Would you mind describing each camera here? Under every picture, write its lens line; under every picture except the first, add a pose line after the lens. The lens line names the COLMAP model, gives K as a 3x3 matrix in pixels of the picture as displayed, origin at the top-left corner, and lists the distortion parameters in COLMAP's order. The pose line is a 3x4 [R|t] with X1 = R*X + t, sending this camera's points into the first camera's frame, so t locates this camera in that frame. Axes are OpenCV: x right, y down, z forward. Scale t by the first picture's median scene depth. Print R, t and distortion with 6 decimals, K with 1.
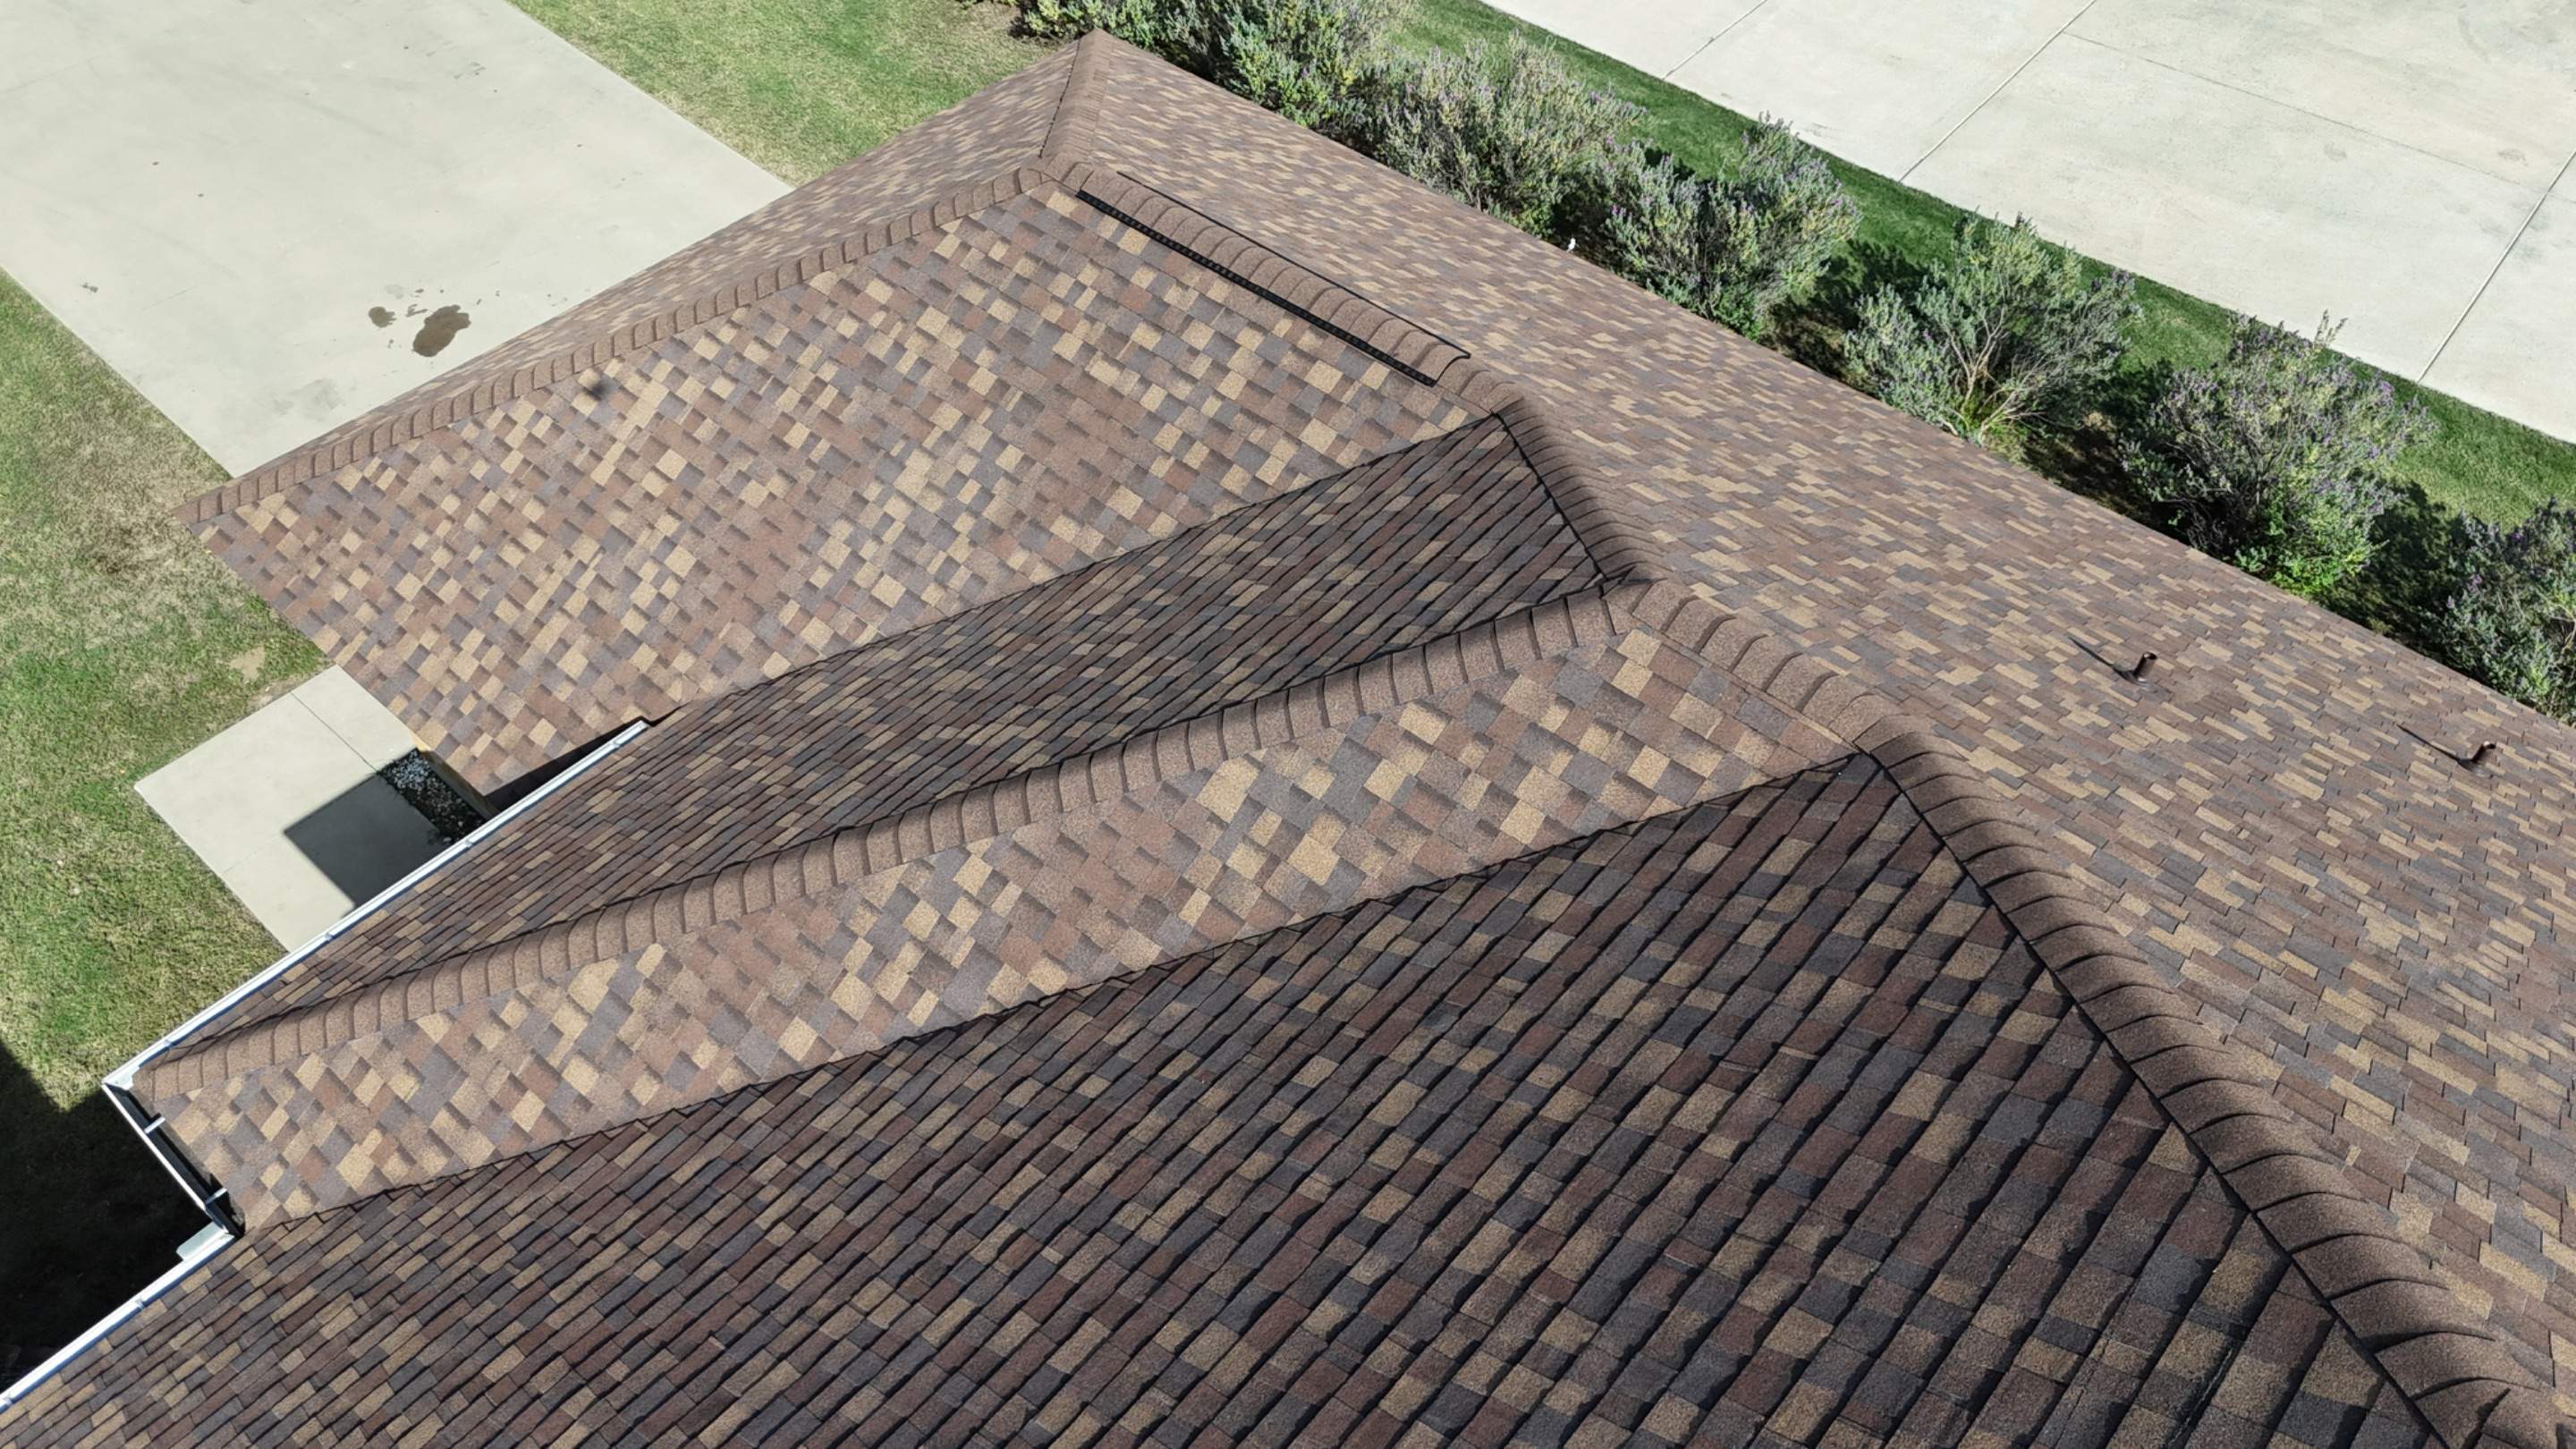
lens RADIAL K [[1900.2, 0, 1282.0], [0, 1900.2, 739.5], [0, 0, 1]] dist [0.077533, -0.082815]
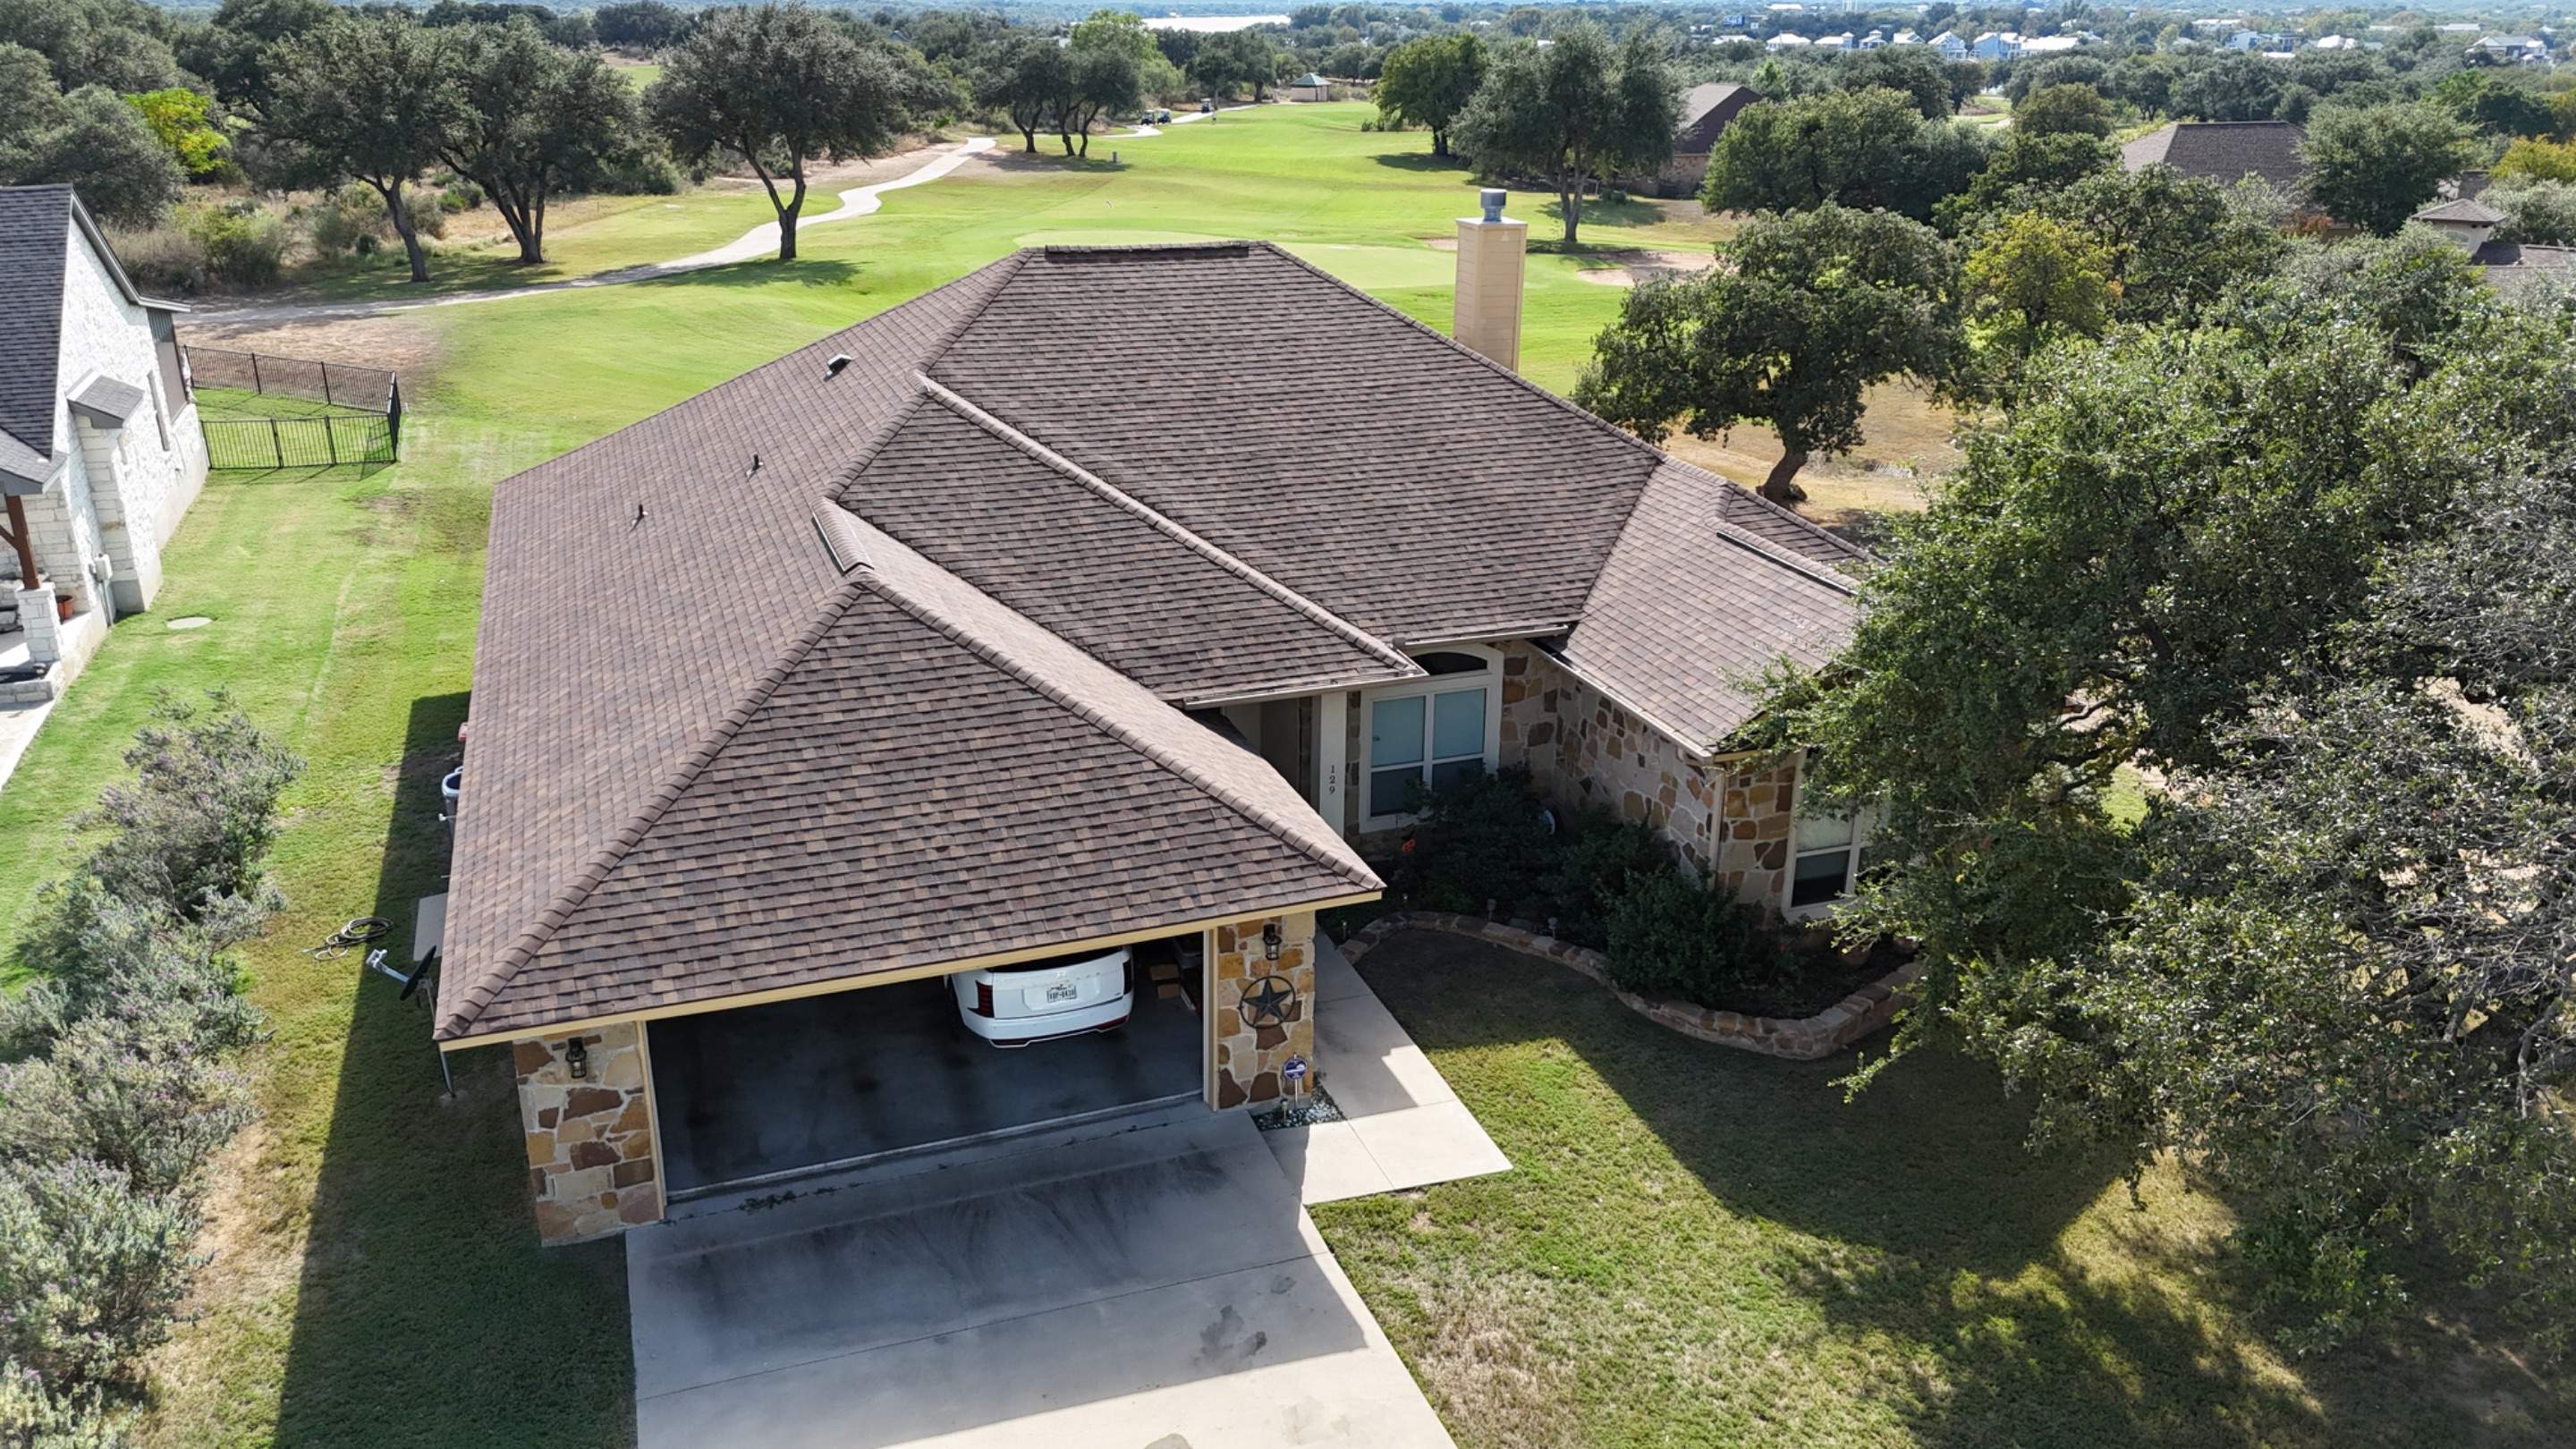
lens RADIAL K [[1900.2, 0, 1290.1], [0, 1900.2, 733.5], [0, 0, 1]] dist [0.077533, -0.082815]
pose [[-0.879562, -0.174112, 0.442782, -1.753832], [0.353674, 0.383241, 0.853253, -2.222959], [-0.318254, 0.907089, -0.275506, 2.032596]]
